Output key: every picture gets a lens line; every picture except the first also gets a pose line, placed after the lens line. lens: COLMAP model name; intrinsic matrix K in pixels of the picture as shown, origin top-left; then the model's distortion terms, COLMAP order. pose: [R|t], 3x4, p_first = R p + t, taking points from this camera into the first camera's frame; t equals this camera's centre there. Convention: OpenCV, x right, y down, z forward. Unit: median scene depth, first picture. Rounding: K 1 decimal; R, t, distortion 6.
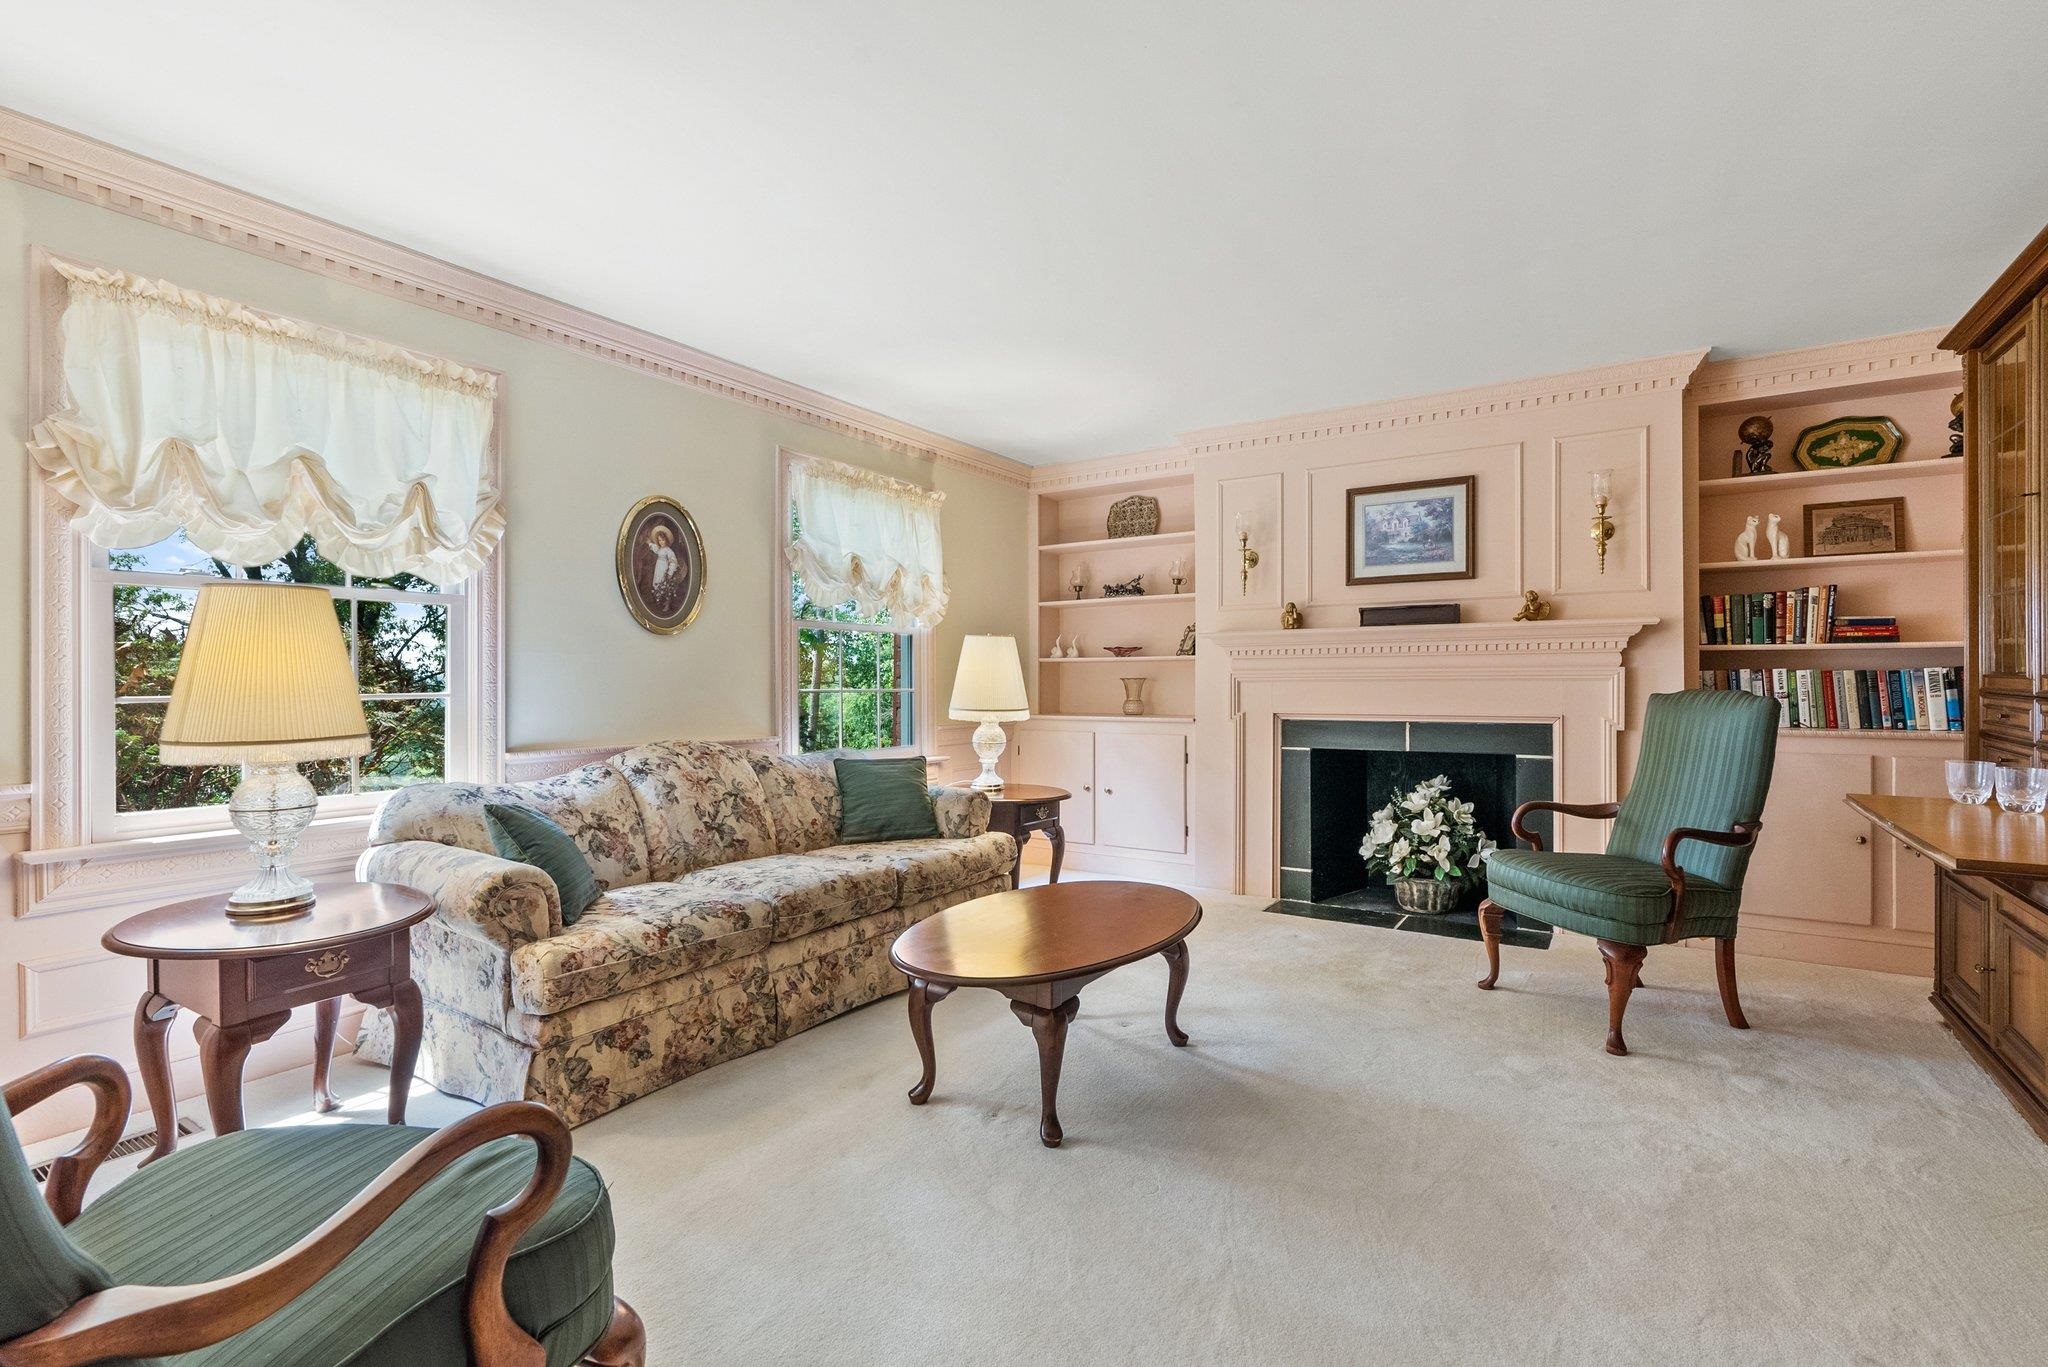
lens RADIAL K [[935.2, 0, 1035.4], [0, 935.2, 680.5], [0, 0, 1]] dist [-0.005190, 0.000418]
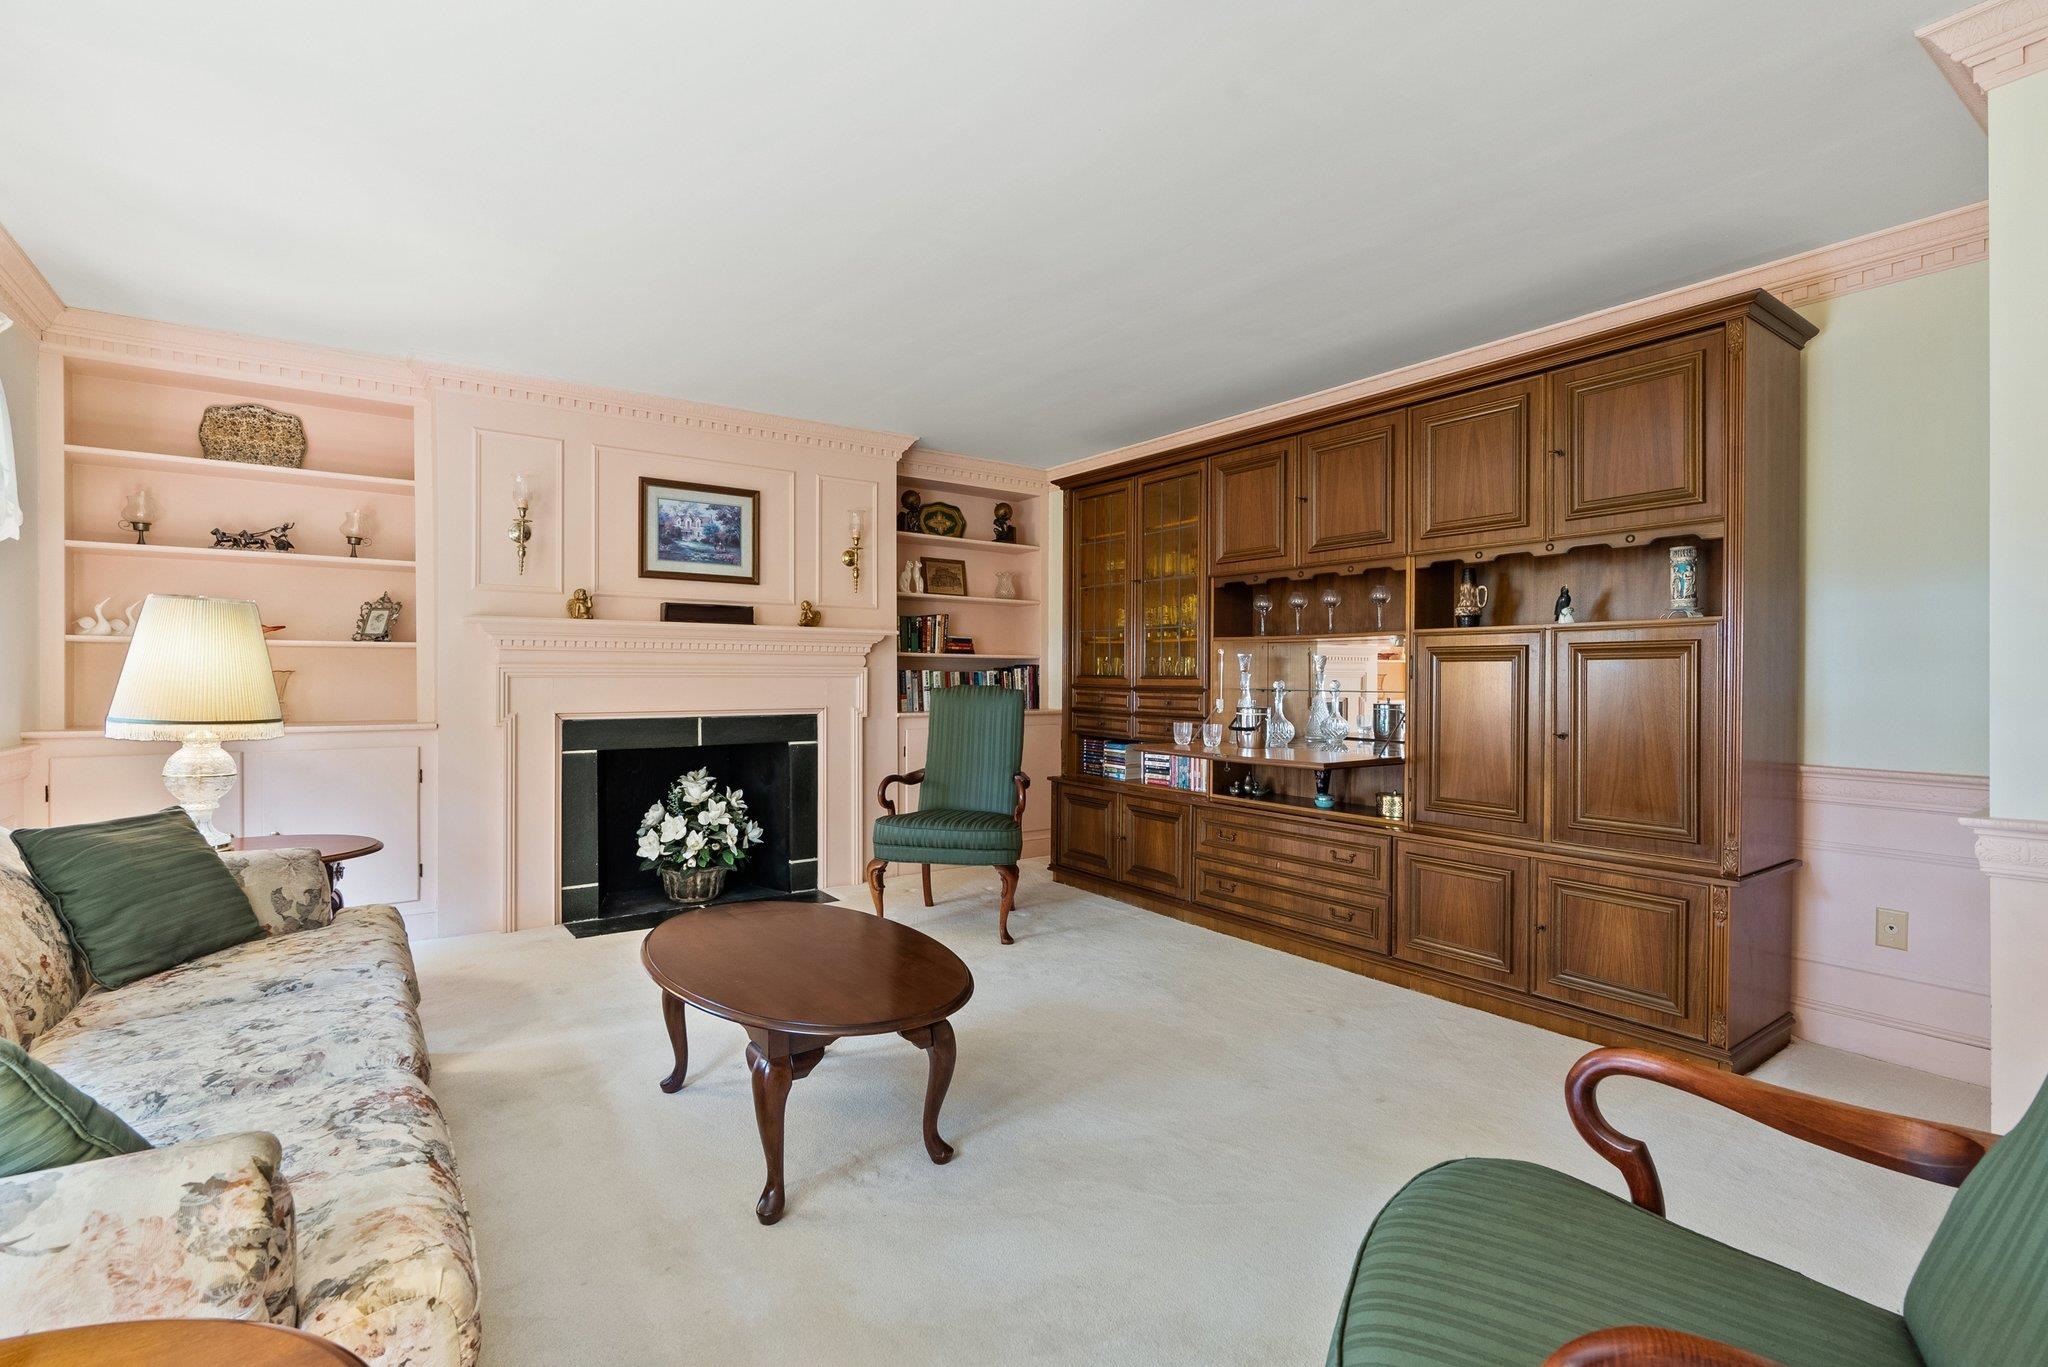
lens RADIAL K [[935.2, 0, 1029.3], [0, 935.2, 688.1], [0, 0, 1]] dist [-0.005190, 0.000418]
pose [[0.358210, -0.005304, 0.933626, -0.435368], [-0.005318, 0.999956, 0.007721, 0.002498], [-0.933626, -0.007731, 0.358166, 0.298569]]
